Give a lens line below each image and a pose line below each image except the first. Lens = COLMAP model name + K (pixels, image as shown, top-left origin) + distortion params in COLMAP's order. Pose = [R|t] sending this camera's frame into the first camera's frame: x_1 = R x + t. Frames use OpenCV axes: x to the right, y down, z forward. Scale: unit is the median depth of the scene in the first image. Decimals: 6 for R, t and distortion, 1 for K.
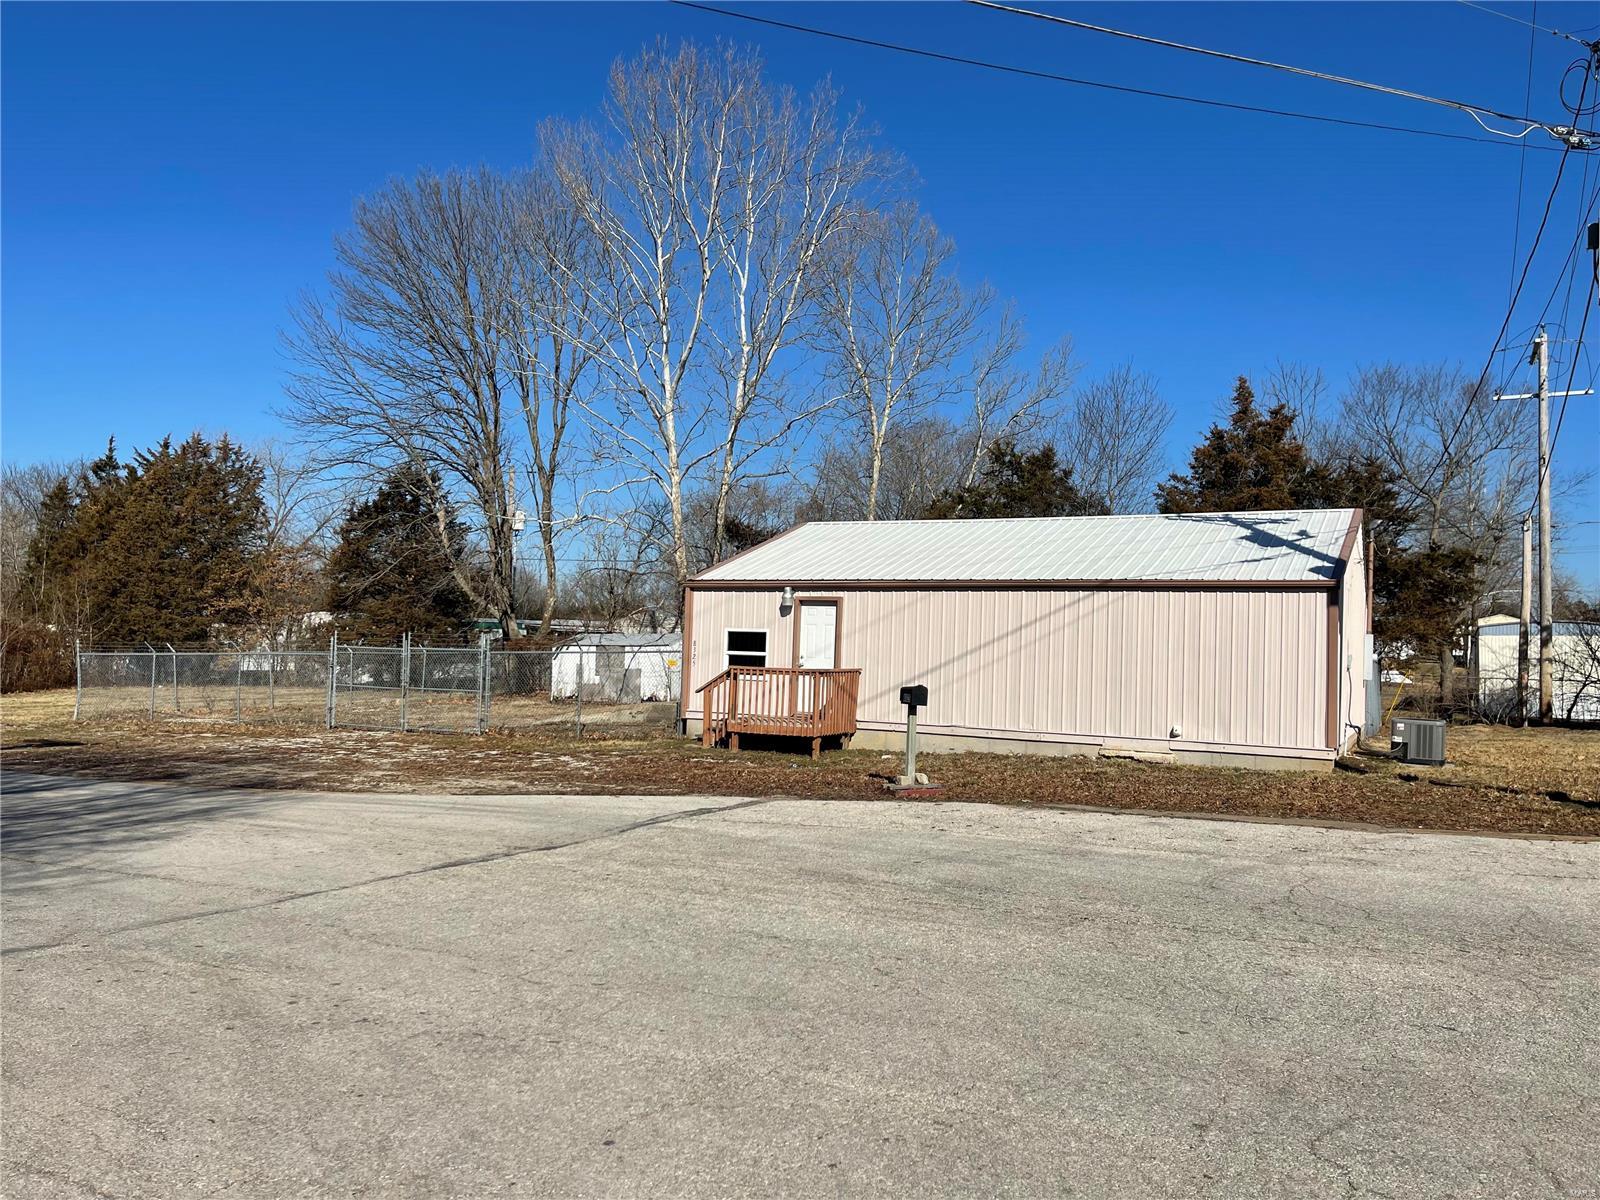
lens RADIAL K [[1204.7, 0, 800.5], [0, 1204.7, 604.7], [0, 0, 1]] dist [0.056418, -0.059222]
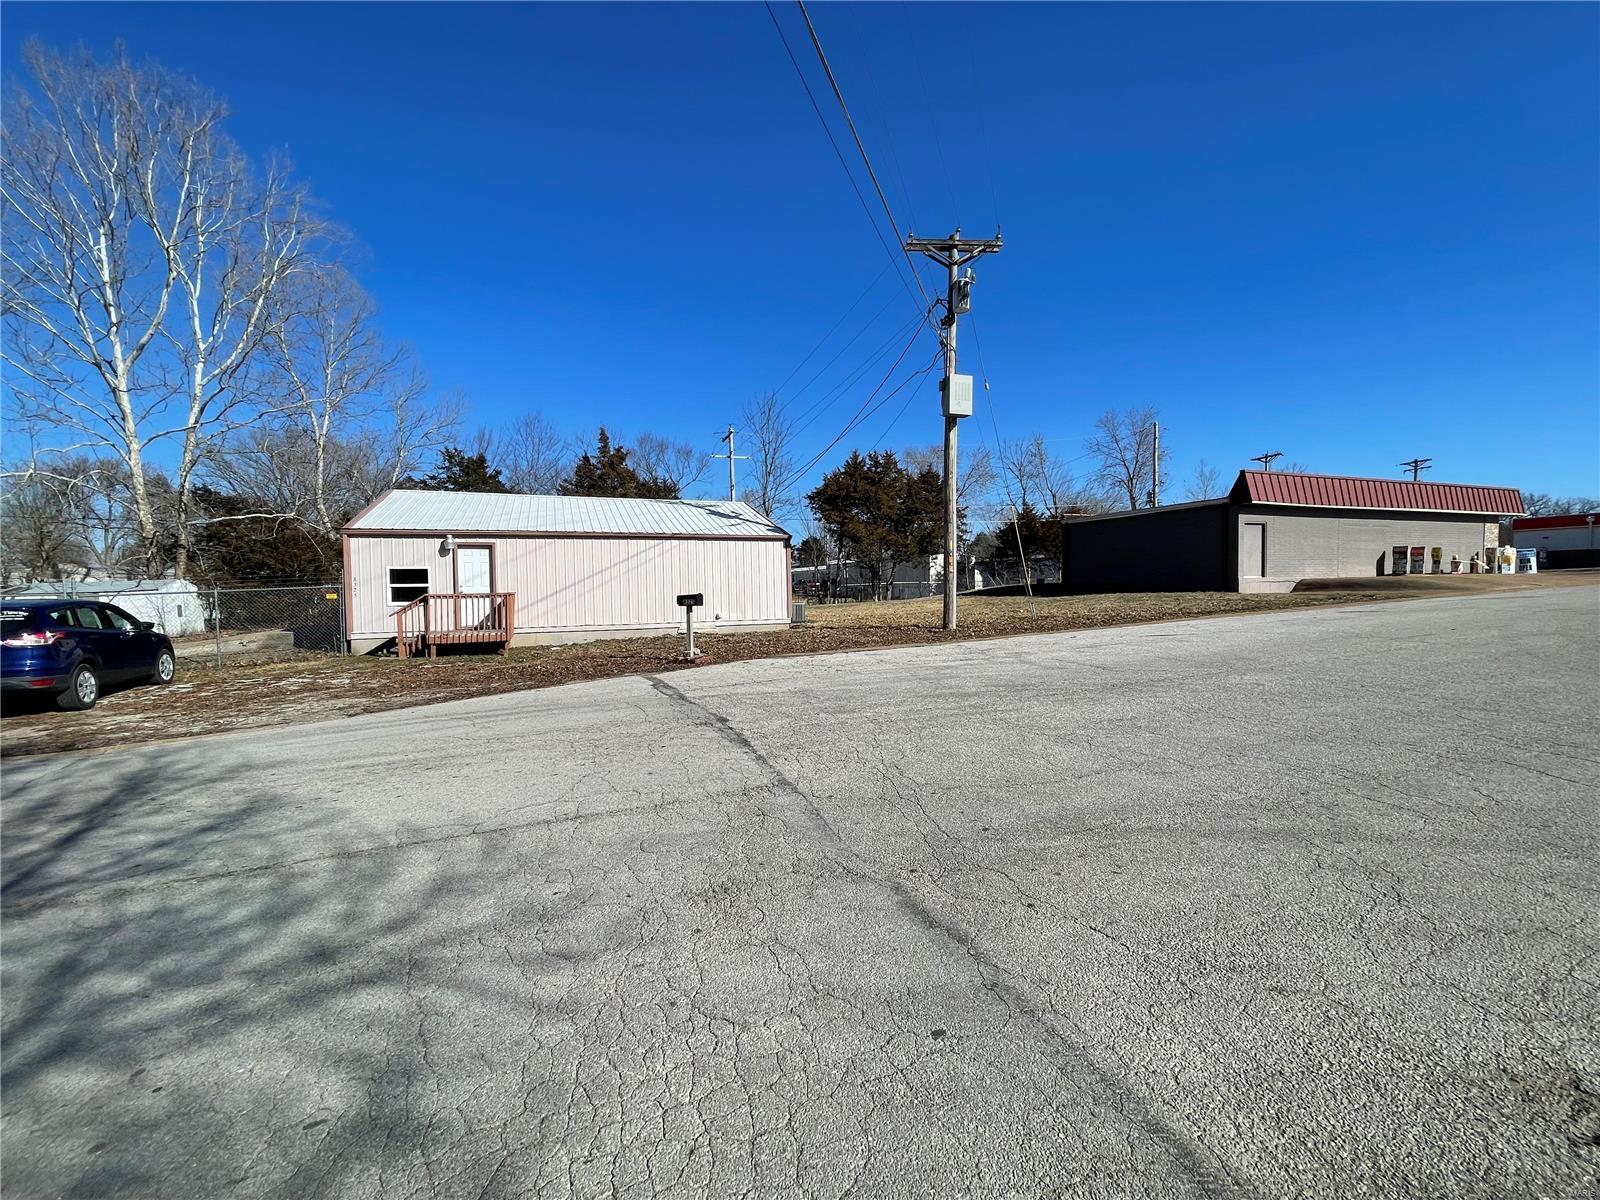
lens RADIAL K [[642.0, 0, 791.6], [0, 642.0, 610.0], [0, 0, 1]] dist [-0.002059, 0.000106]
pose [[0.671260, -0.065938, 0.738284, -0.158508], [0.007901, 0.996615, 0.081826, 0.007354], [-0.741180, -0.049093, 0.669509, 0.121329]]
